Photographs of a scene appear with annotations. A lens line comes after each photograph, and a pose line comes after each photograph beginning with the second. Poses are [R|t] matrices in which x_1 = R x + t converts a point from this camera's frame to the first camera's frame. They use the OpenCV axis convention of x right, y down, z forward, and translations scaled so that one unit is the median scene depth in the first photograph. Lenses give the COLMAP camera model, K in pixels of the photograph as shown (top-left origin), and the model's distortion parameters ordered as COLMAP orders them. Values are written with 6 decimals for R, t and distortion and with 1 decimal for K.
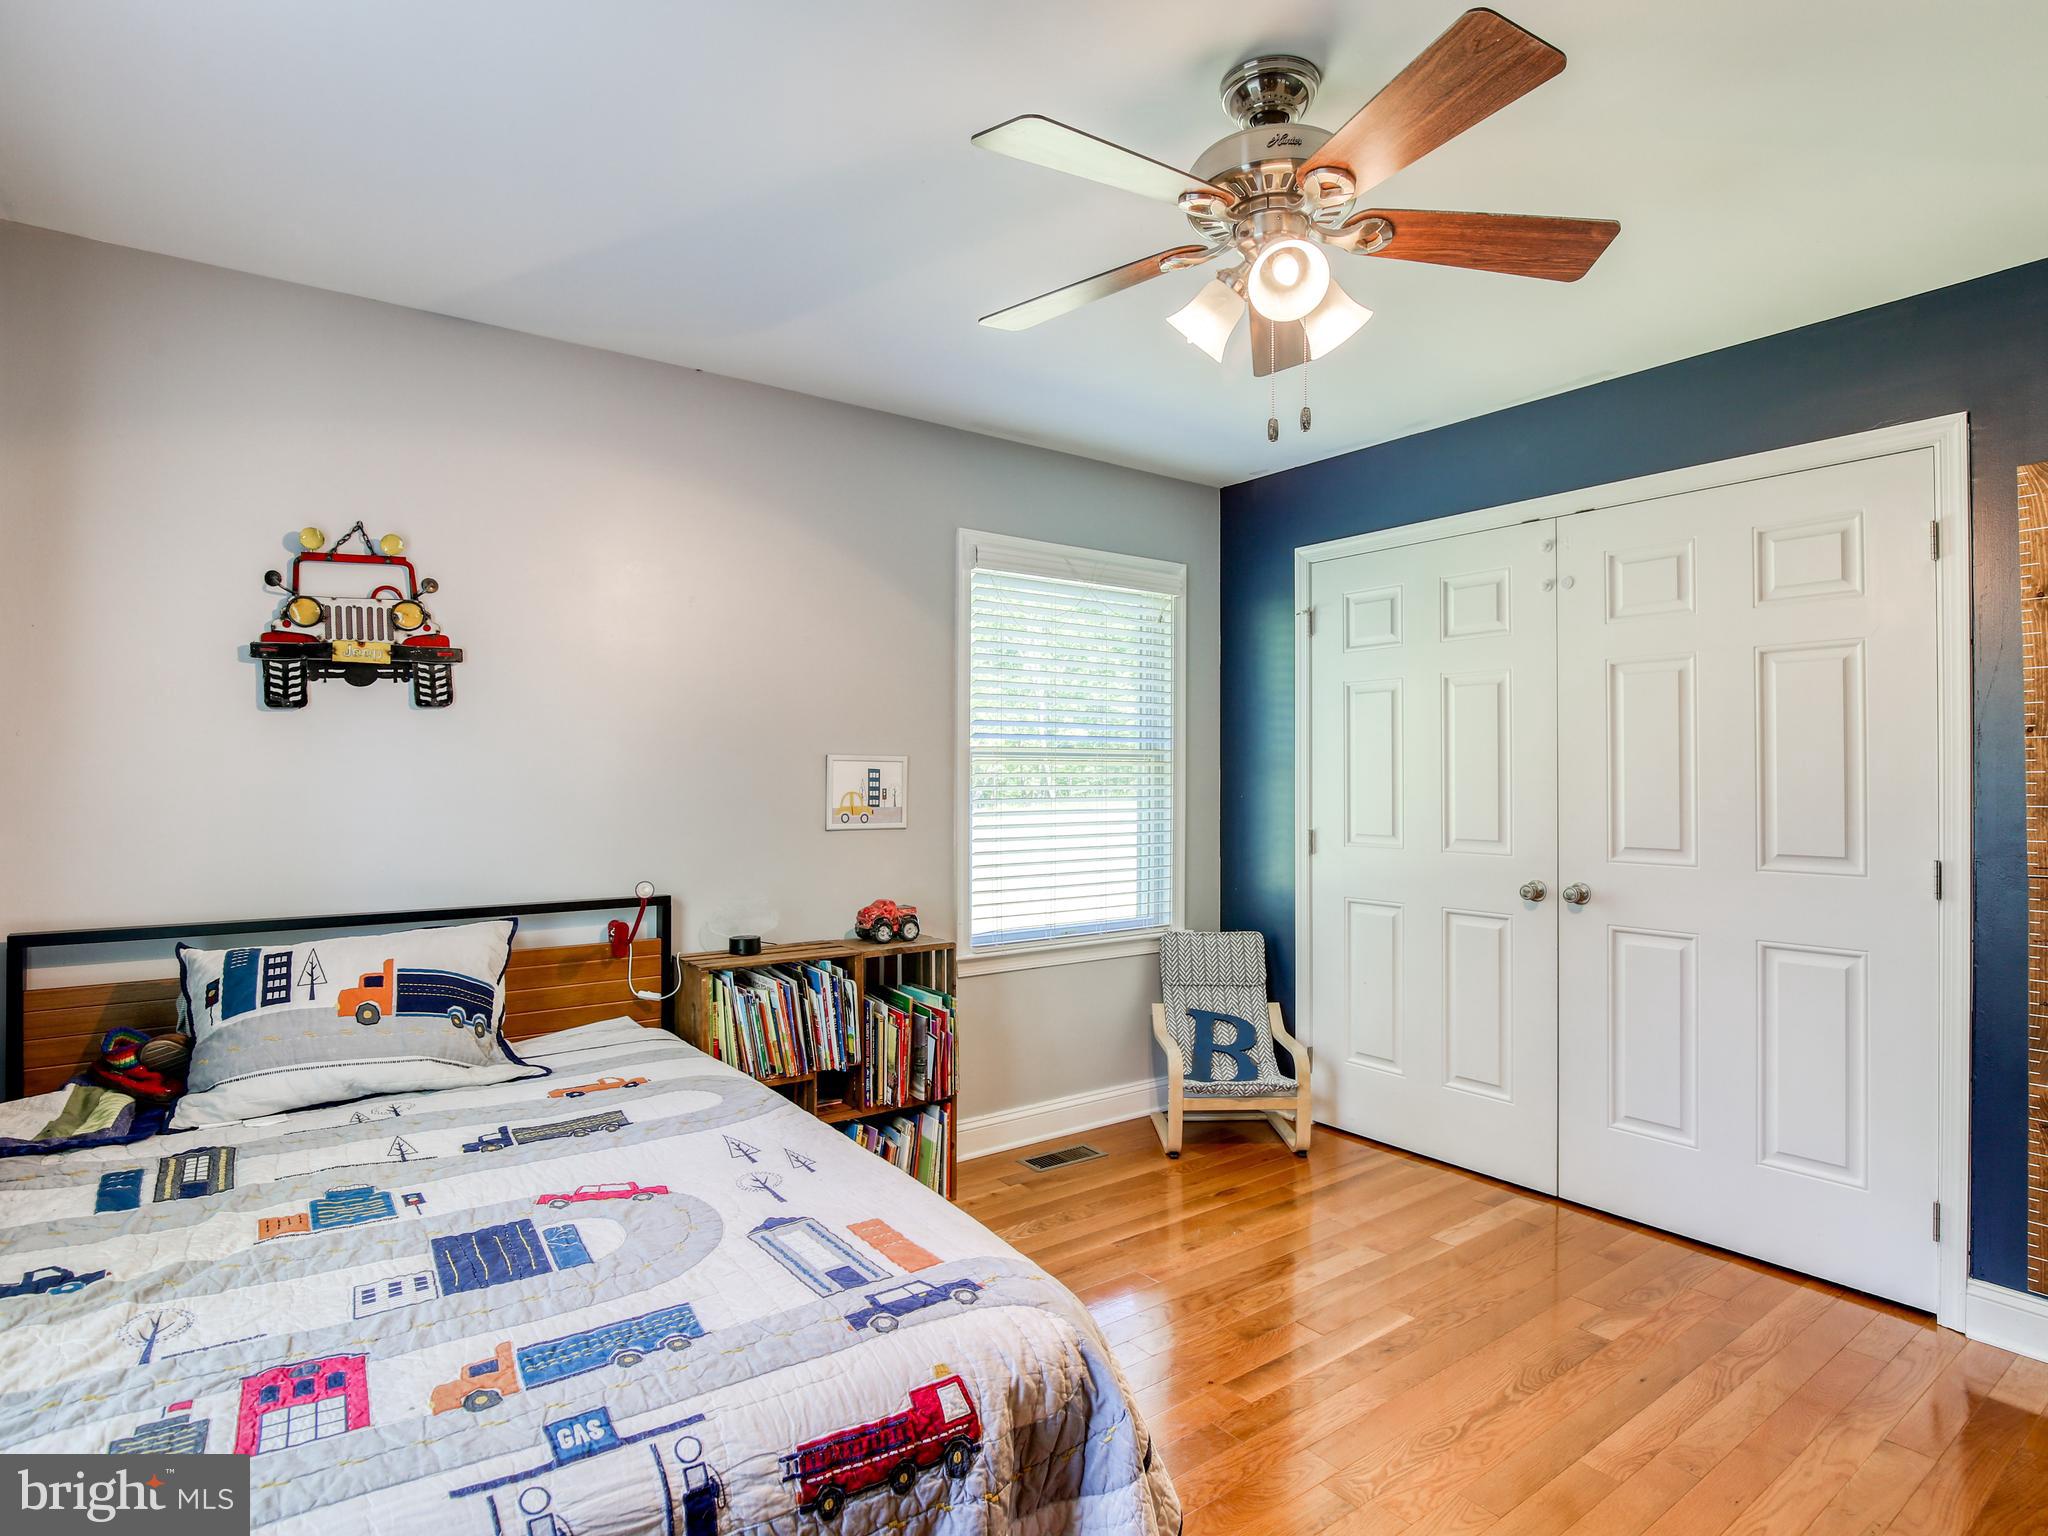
lens RADIAL K [[1089.9, 0, 1038.2], [0, 1089.9, 770.4], [0, 0, 1]] dist [-0.028407, -0.000239]
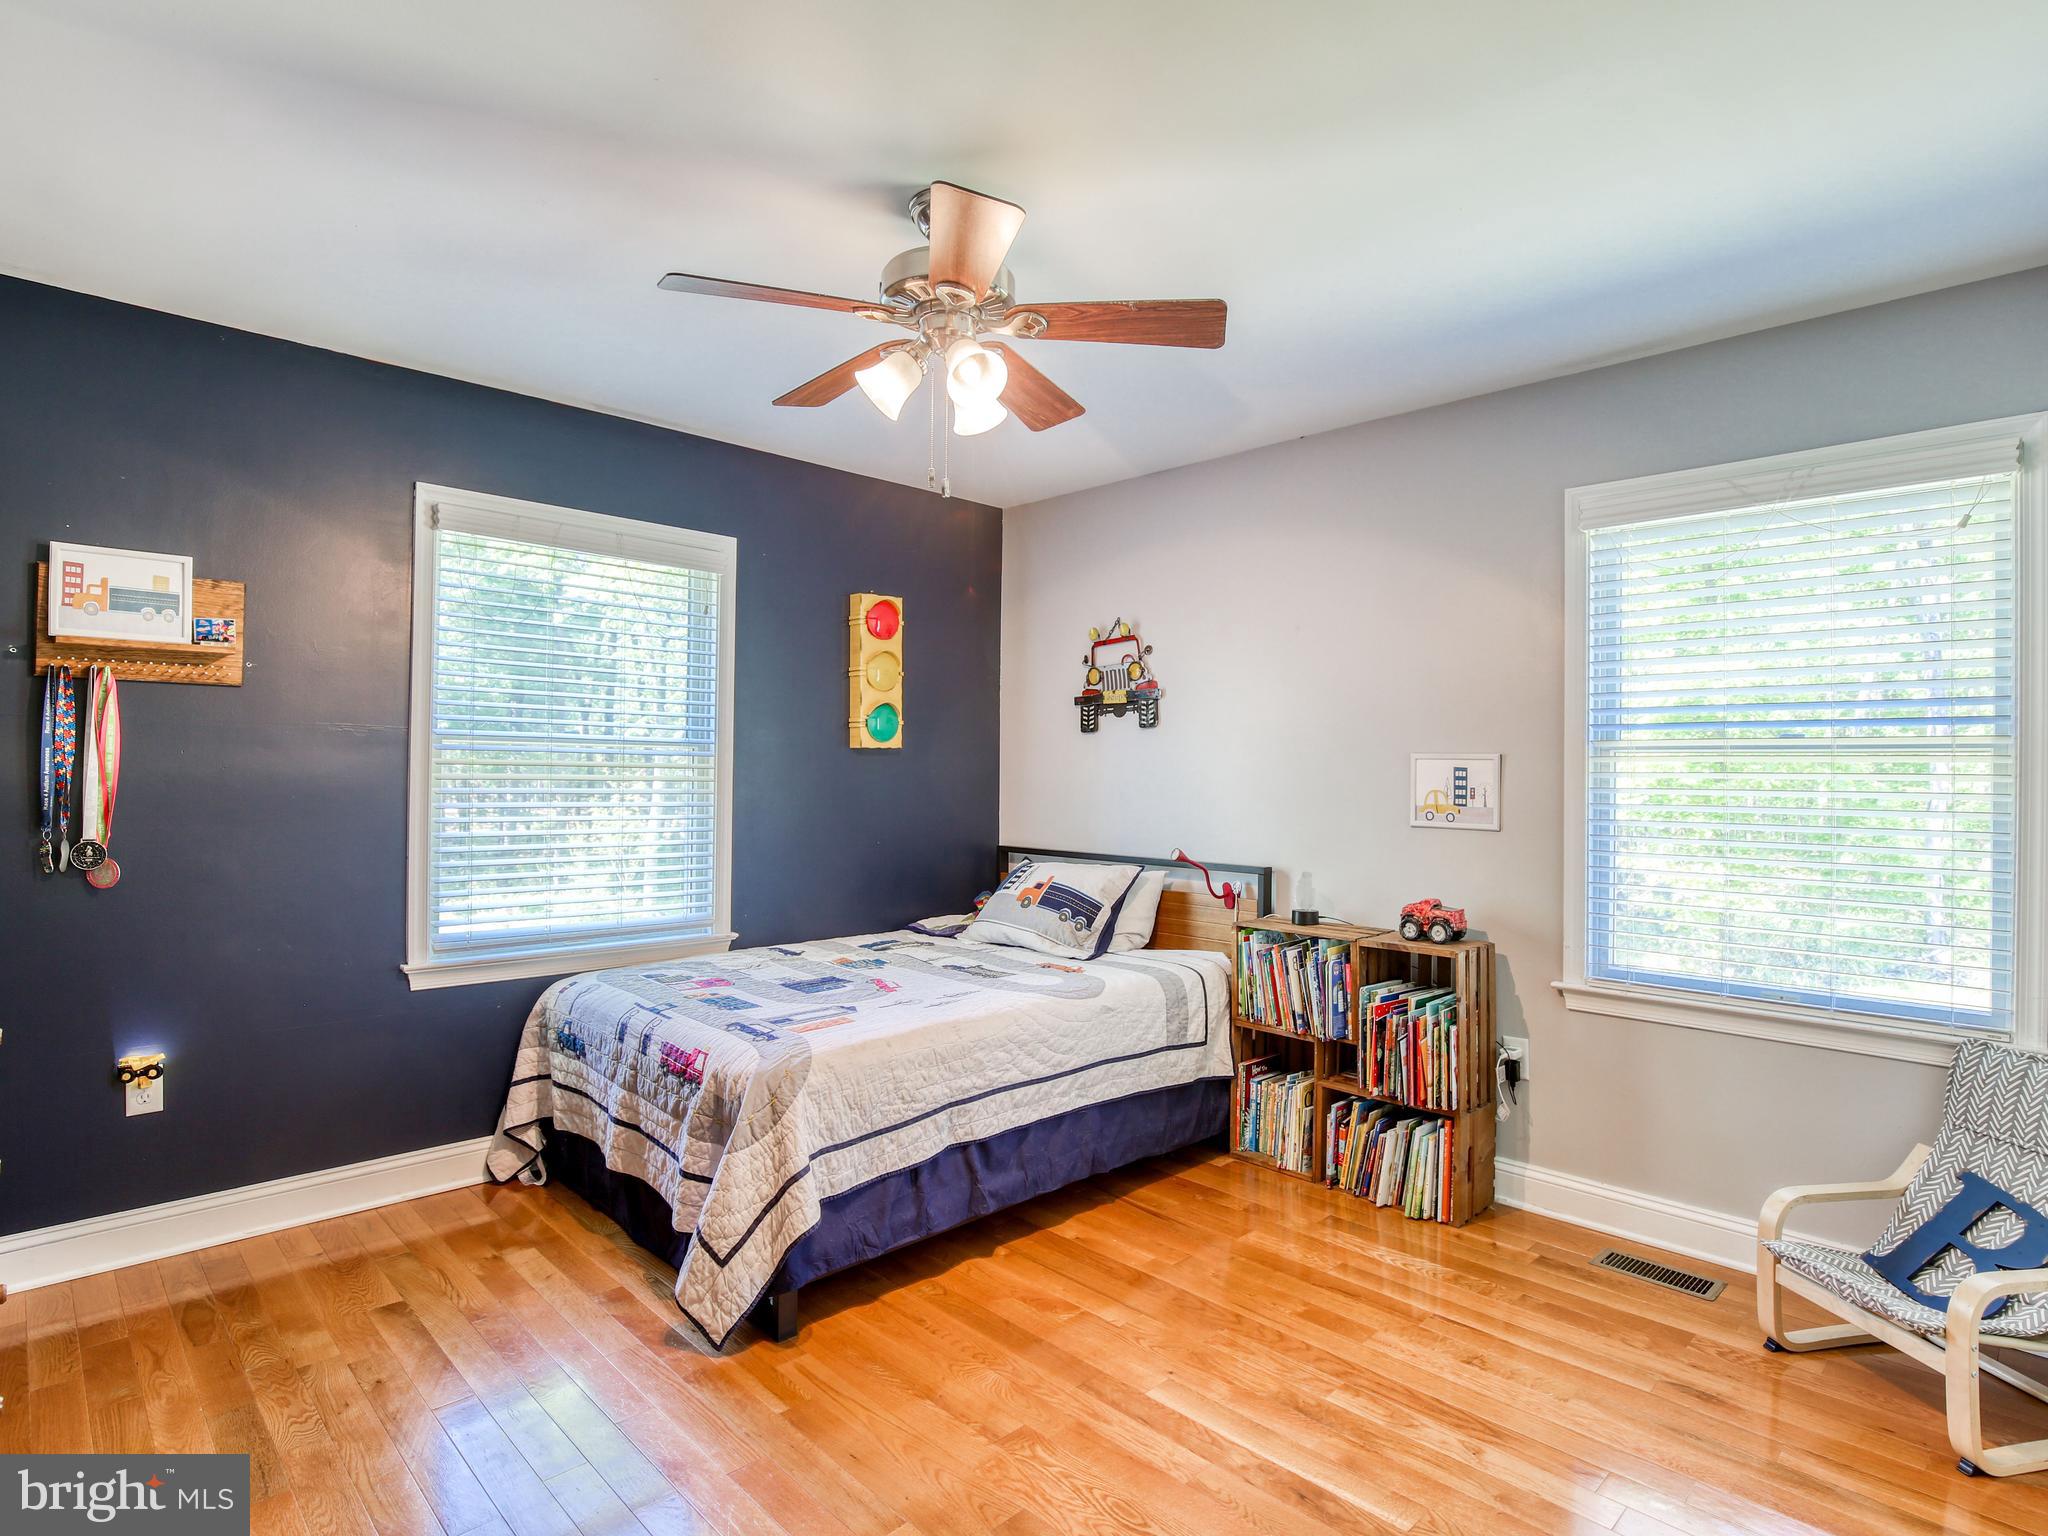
lens RADIAL K [[1089.9, 0, 1038.2], [0, 1089.9, 770.4], [0, 0, 1]] dist [-0.028407, -0.000239]
pose [[0.134655, -0.000548, -0.990892, 0.973243], [-0.005227, 0.999986, -0.001263, 0.005810], [0.990879, 0.005350, 0.134650, 0.628154]]
